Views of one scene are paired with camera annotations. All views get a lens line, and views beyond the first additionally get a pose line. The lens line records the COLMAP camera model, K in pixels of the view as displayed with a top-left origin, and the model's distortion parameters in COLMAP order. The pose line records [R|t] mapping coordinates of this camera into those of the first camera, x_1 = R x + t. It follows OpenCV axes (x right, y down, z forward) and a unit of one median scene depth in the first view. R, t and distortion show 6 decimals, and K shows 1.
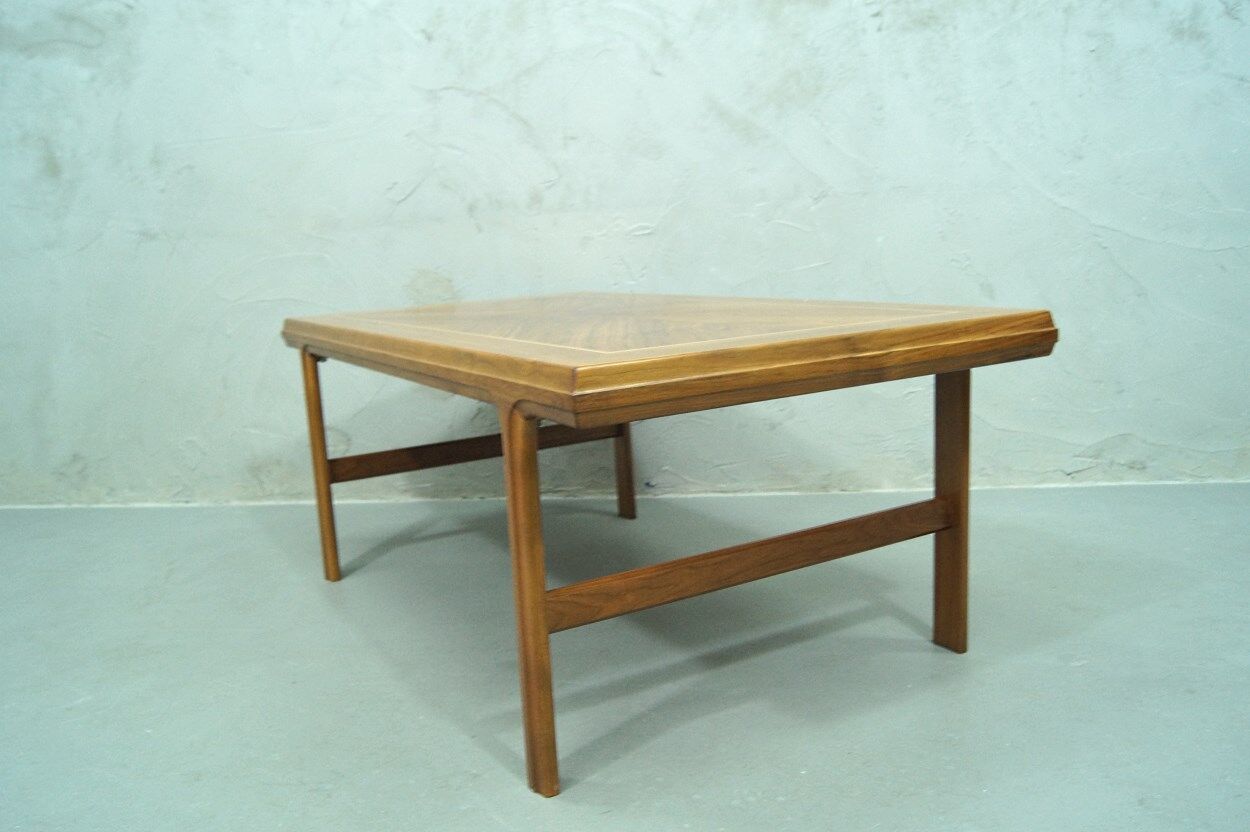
lens RADIAL K [[1042.8, 0, 625.0], [0, 1042.8, 416.0], [0, 0, 1]] dist [-0.071010, 0.008167]
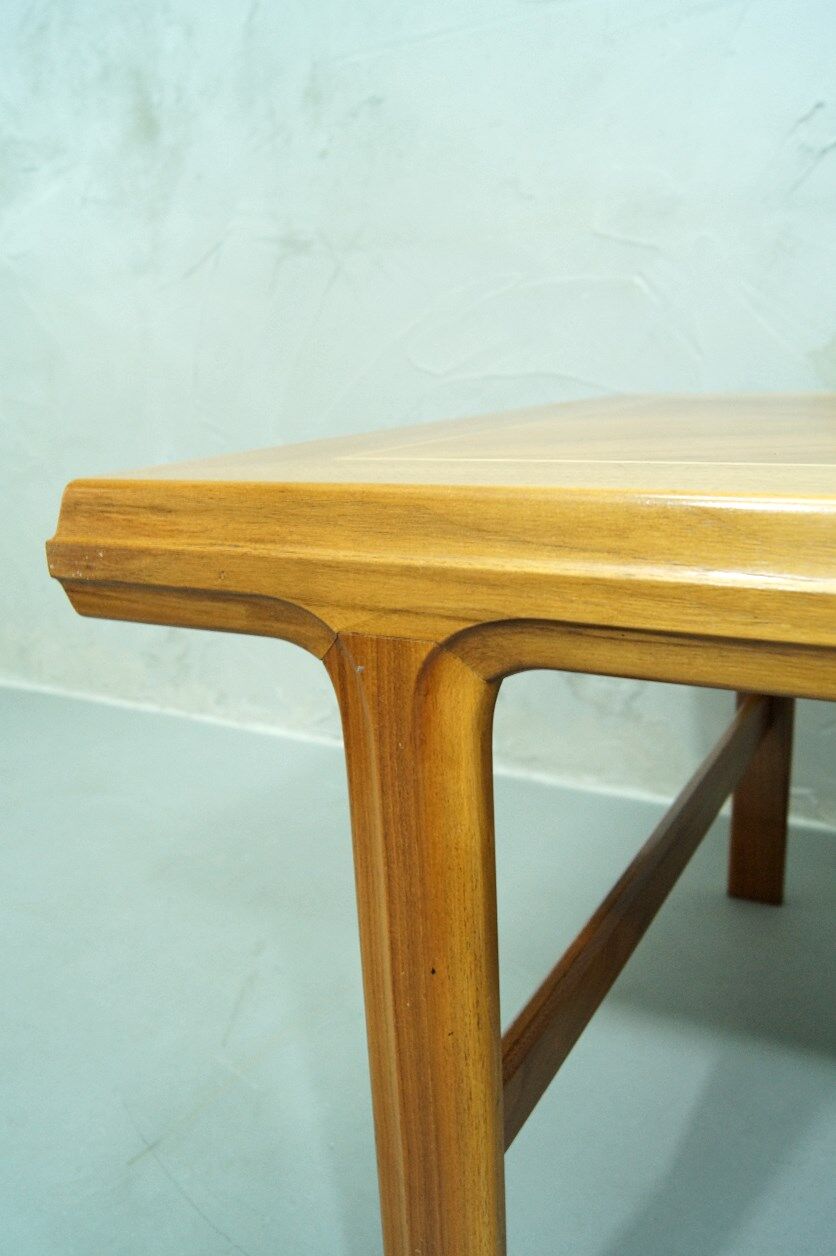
lens RADIAL K [[1039.8, 0, 423.2], [0, 1039.8, 636.4], [0, 0, 1]] dist [-0.078501, 0.017836]
pose [[0.922806, 0.116327, -0.367284, -0.198713], [-0.074882, 0.989302, 0.125194, -0.051087], [0.377918, -0.088027, 0.921645, 0.553179]]
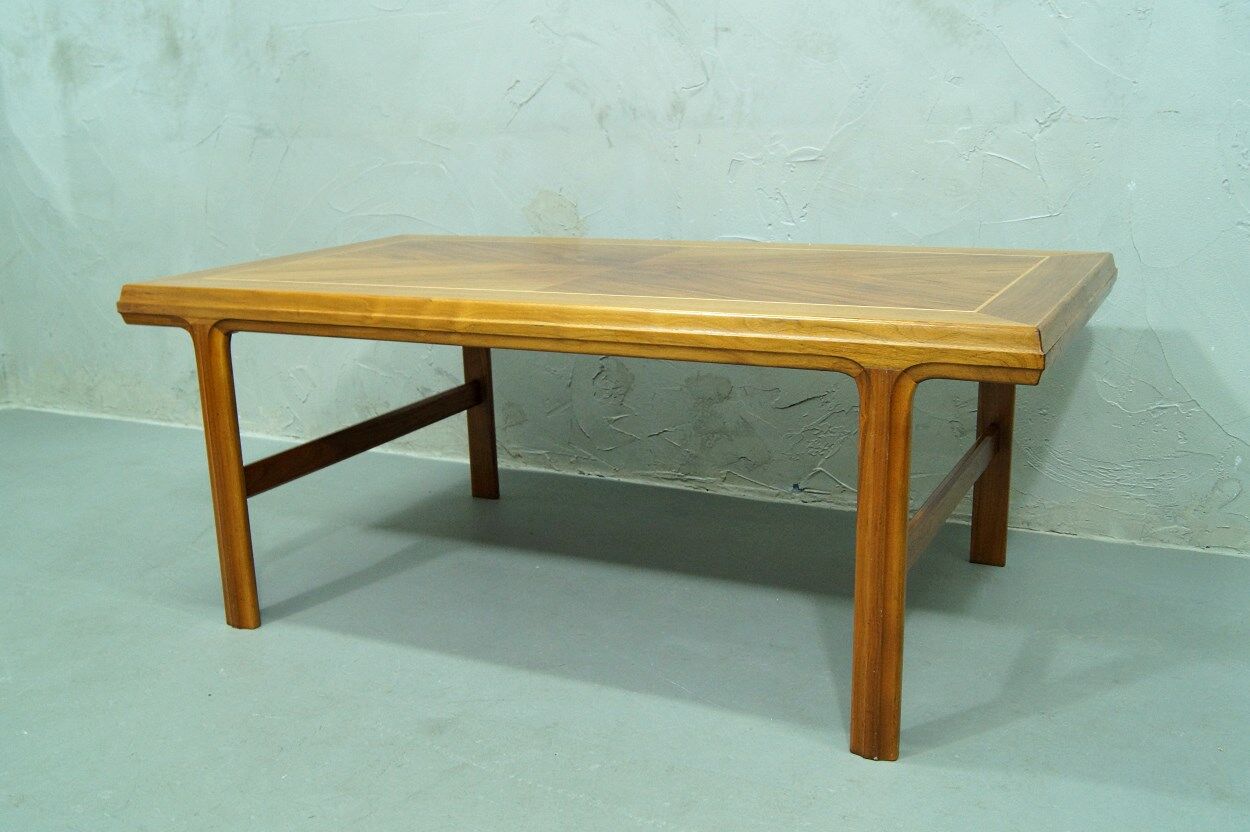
lens RADIAL K [[1276.8, 0, 630.5], [0, 1276.8, 413.4], [0, 0, 1]] dist [-0.054490, 0.007337]
pose [[0.940036, 0.107658, -0.323638, 0.214249], [-0.080492, 0.992100, 0.096226, -0.071627], [0.331441, -0.064405, 0.941275, 0.080094]]
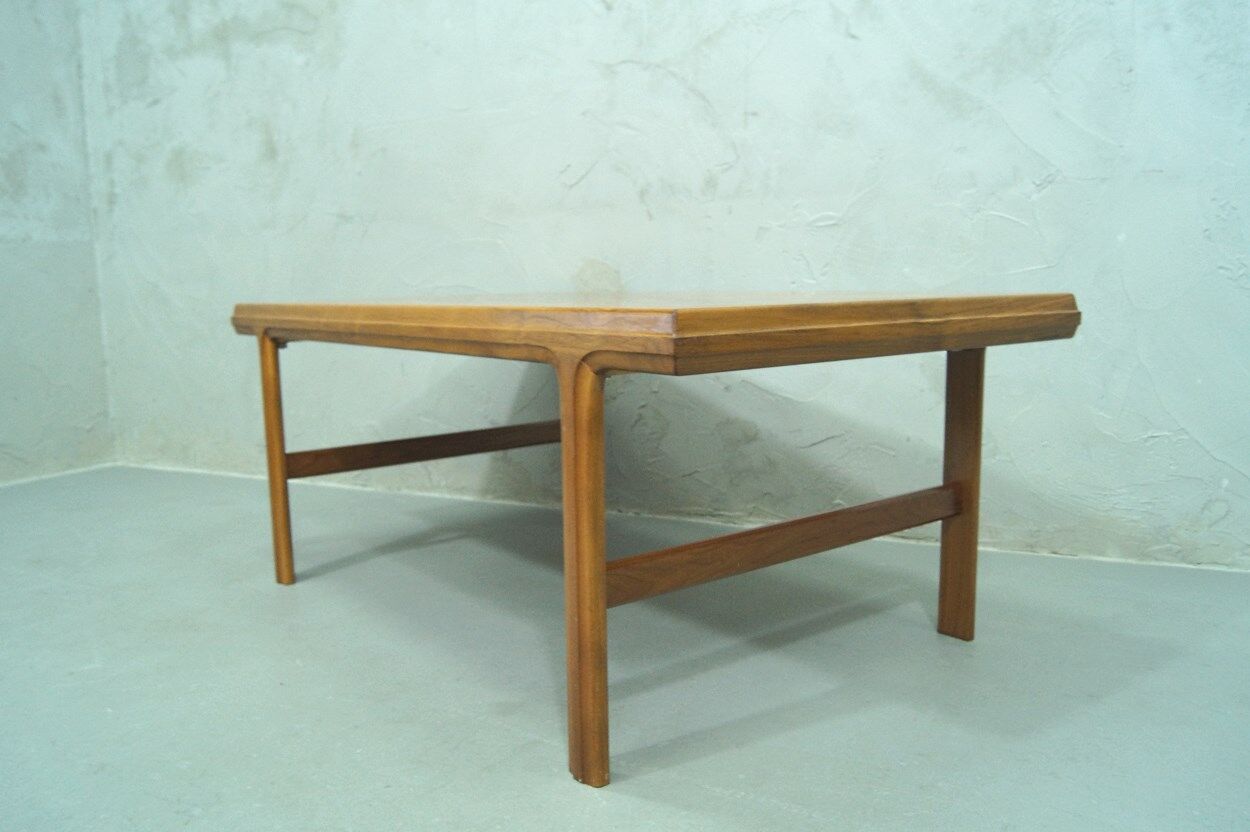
lens RADIAL K [[1034.8, 0, 625.1], [0, 1034.8, 419.7], [0, 0, 1]] dist [-0.078501, 0.017836]
pose [[0.939703, 0.080869, -0.332292, 0.154805], [-0.087117, 0.996190, -0.003923, 0.001819], [0.330709, 0.032635, 0.943168, 0.154575]]
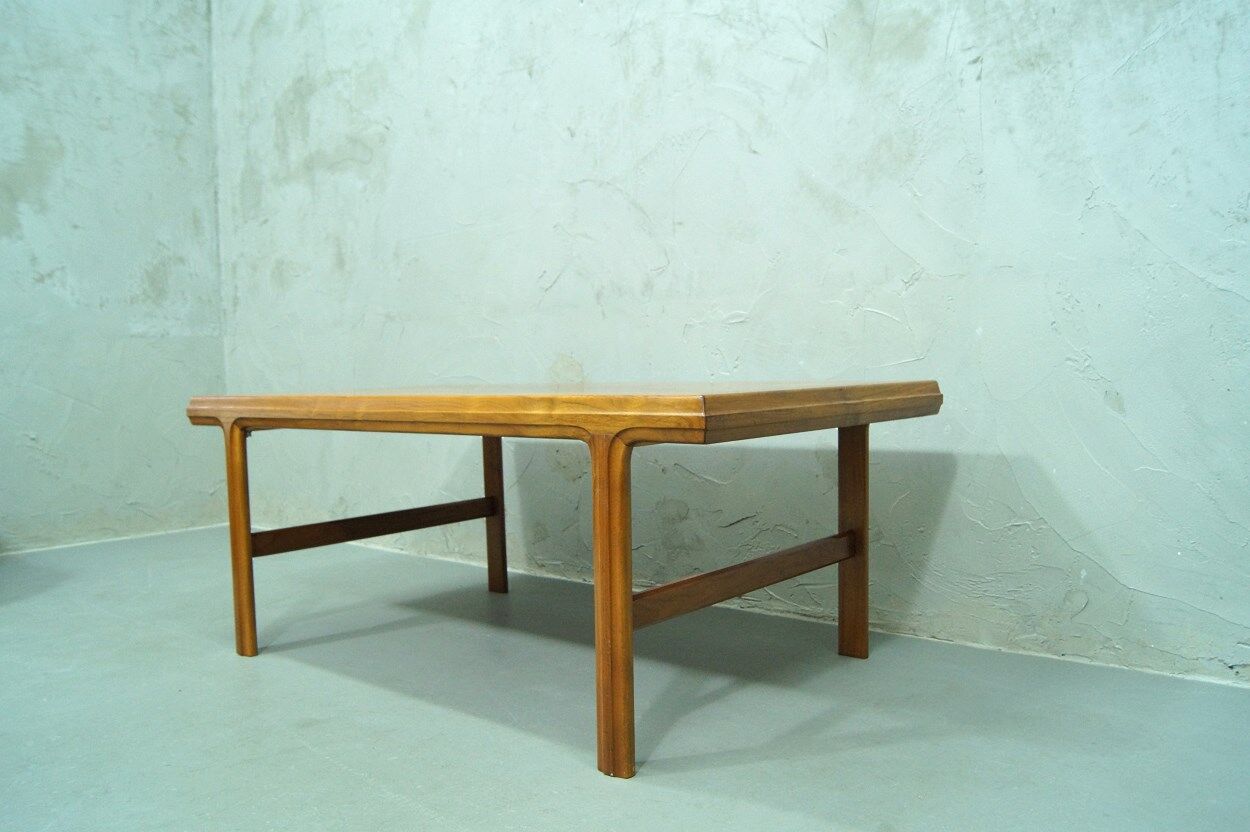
lens RADIAL K [[1042.8, 0, 625.0], [0, 1042.8, 416.0], [0, 0, 1]] dist [-0.071010, 0.008167]
pose [[0.829853, 0.061167, -0.554619, 0.454331], [-0.113732, 0.991649, -0.060808, -0.023601], [0.546268, 0.113540, 0.829880, 0.181731]]
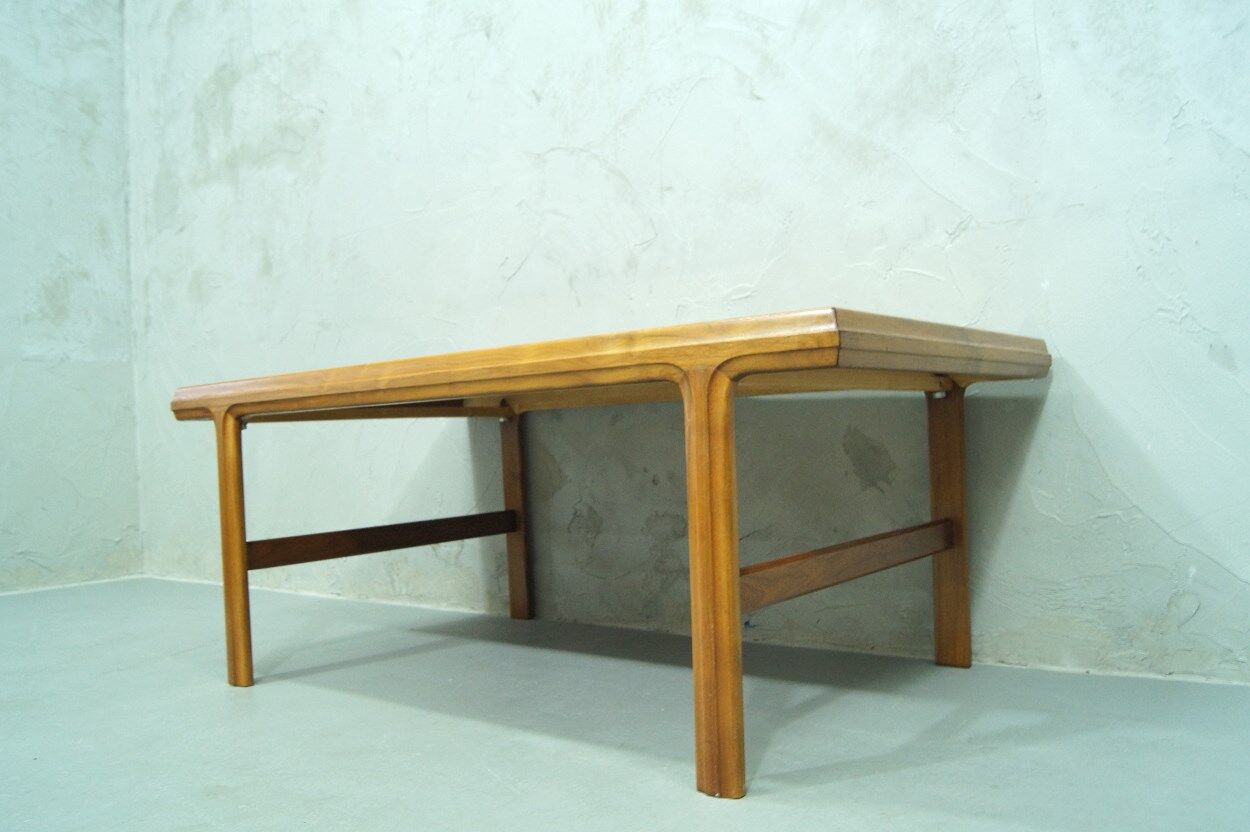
lens RADIAL K [[1042.8, 0, 625.0], [0, 1042.8, 416.0], [0, 0, 1]] dist [-0.071010, 0.008167]
pose [[0.863077, 0.009215, -0.504988, 0.338525], [-0.089786, 0.986708, -0.135449, 0.027902], [0.497027, 0.162244, 0.852433, 0.299097]]
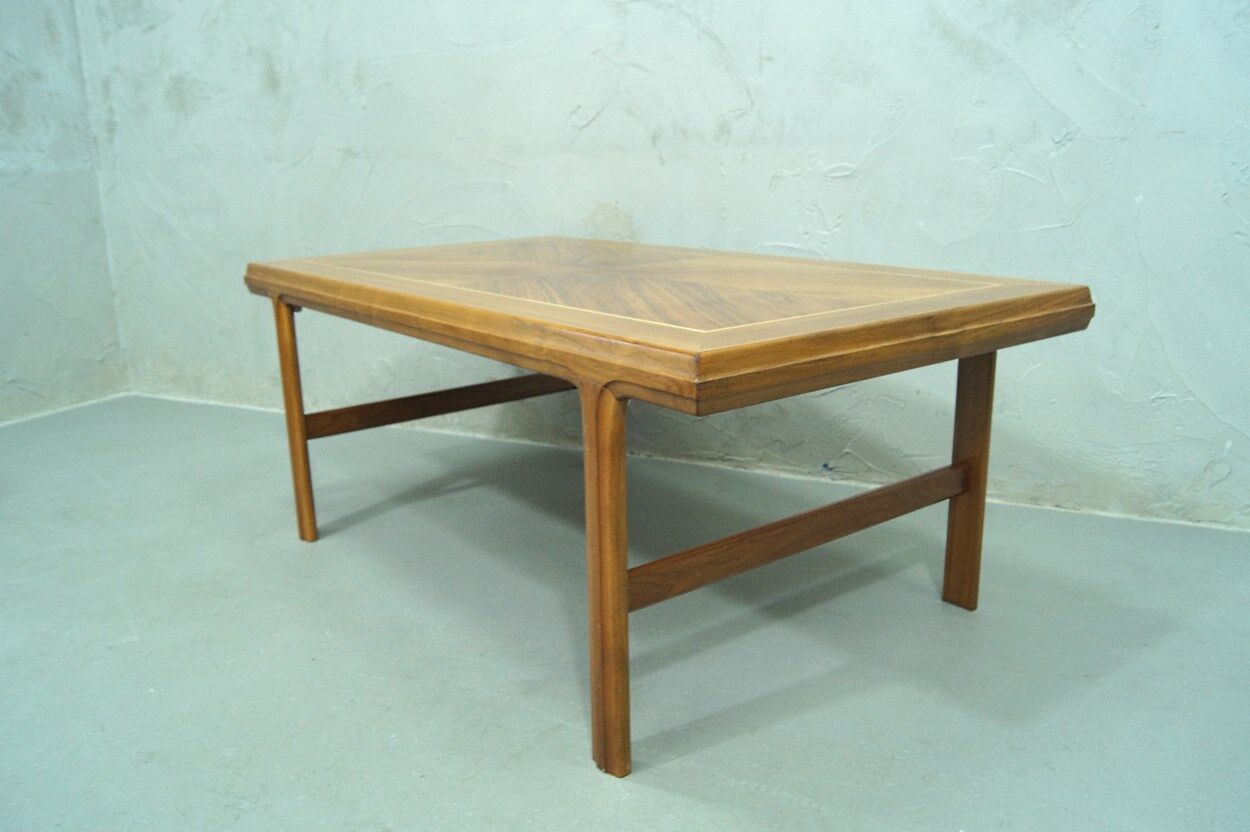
lens RADIAL K [[1038.3, 0, 627.6], [0, 1038.3, 418.8], [0, 0, 1]] dist [-0.075522, 0.013132]
pose [[0.939437, 0.116273, -0.322396, 0.146327], [-0.084487, 0.990229, 0.110942, -0.057745], [0.332145, -0.076985, 0.940081, 0.141205]]
